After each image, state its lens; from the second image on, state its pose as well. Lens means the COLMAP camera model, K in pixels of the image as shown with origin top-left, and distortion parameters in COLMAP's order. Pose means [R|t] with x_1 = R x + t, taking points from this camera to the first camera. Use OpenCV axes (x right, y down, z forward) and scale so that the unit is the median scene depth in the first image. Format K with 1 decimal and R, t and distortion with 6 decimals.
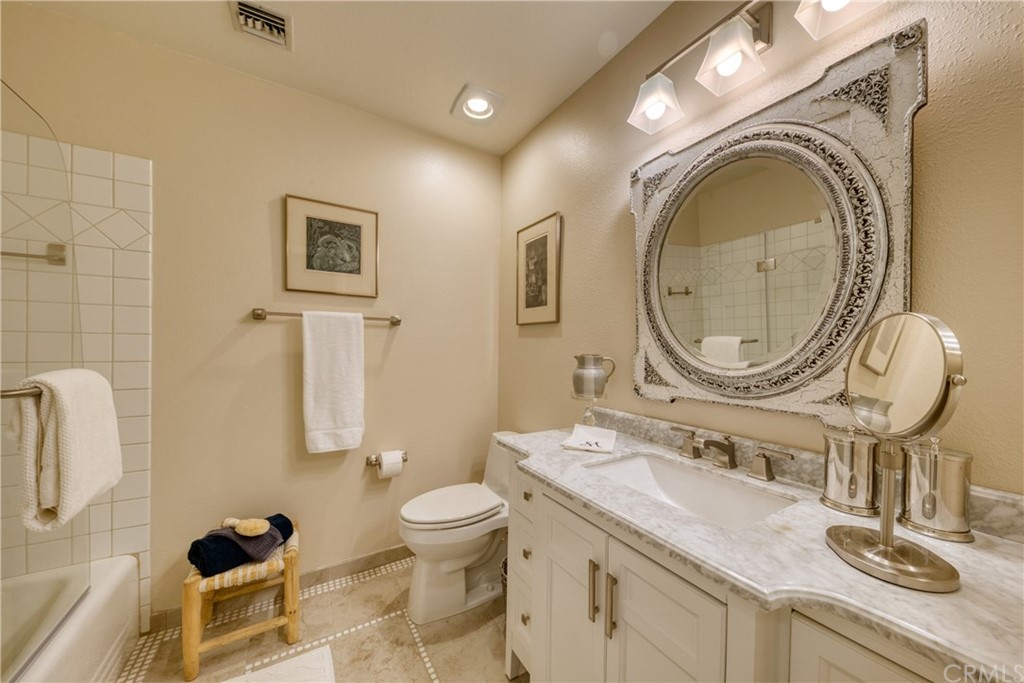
lens RADIAL K [[356.7, 0, 513.4], [0, 356.7, 347.3], [0, 0, 1]] dist [0.001504, -0.000510]
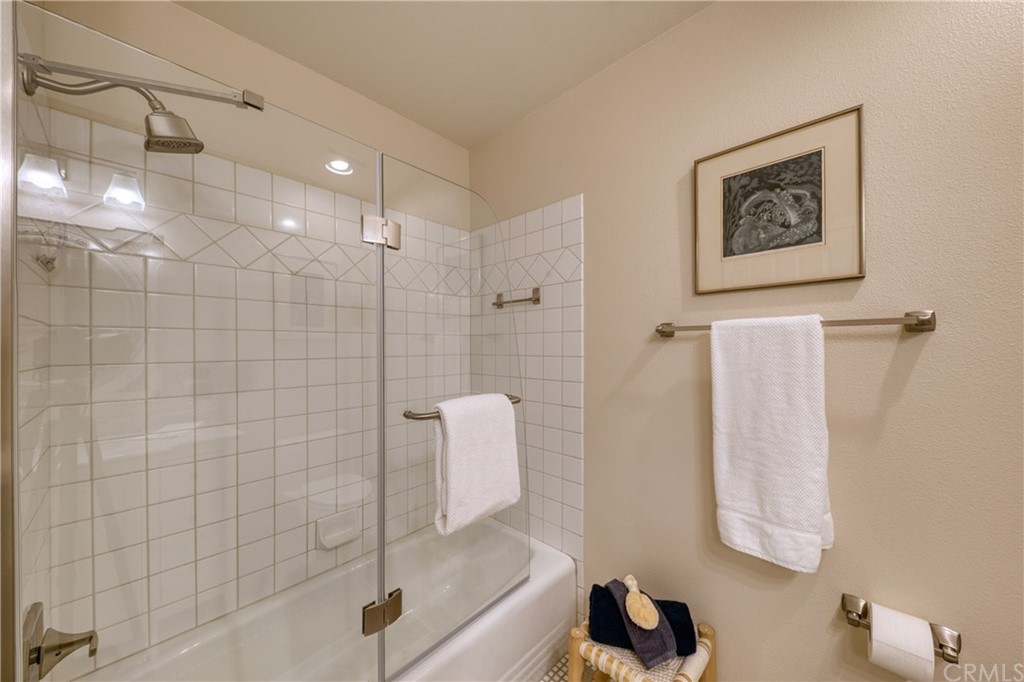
lens RADIAL K [[356.7, 0, 512.1], [0, 356.7, 346.0], [0, 0, 1]] dist [0.001504, -0.000510]
pose [[0.265978, -0.017042, -0.963828, -0.044163], [0.006625, 0.999852, -0.015851, -0.046005], [0.963956, -0.002169, 0.266052, 0.450509]]
